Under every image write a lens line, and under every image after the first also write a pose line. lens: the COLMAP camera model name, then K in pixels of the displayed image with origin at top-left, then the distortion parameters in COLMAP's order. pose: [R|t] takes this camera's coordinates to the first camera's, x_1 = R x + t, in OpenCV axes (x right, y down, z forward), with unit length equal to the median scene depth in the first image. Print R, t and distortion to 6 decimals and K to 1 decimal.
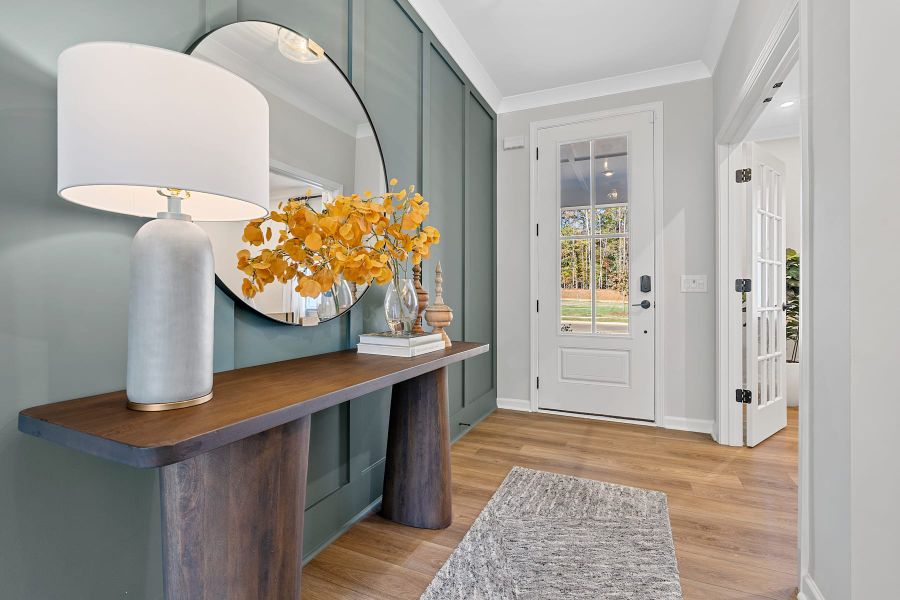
lens RADIAL K [[417.8, 0, 449.9], [0, 417.8, 291.6], [0, 0, 1]] dist [0.002597, 0.000525]
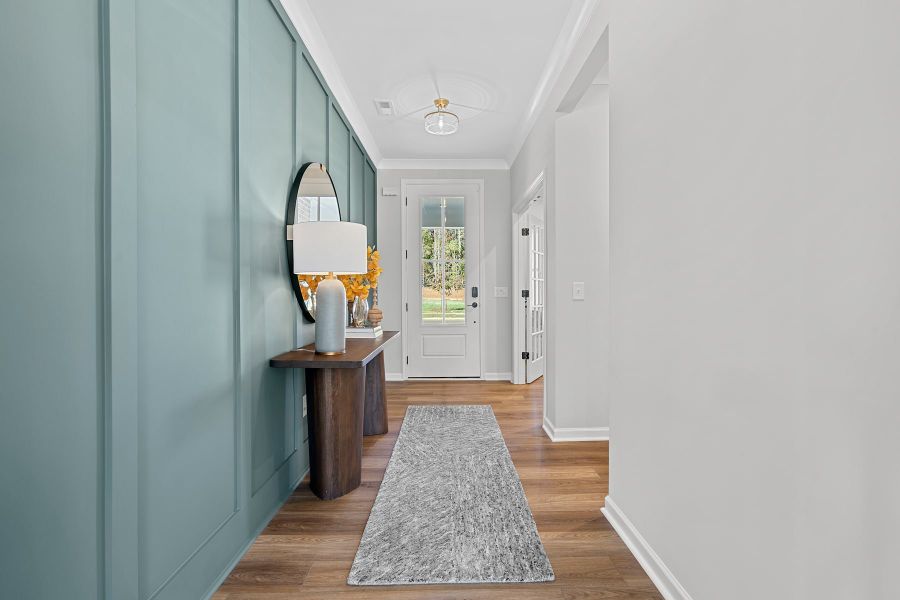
lens RADIAL K [[417.8, 0, 451.2], [0, 417.8, 298.7], [0, 0, 1]] dist [0.002597, 0.000525]
pose [[0.909869, -0.013953, 0.414662, -0.316173], [0.004849, 0.999724, 0.023001, -0.034615], [-0.414868, -0.018917, 0.909685, -0.475400]]
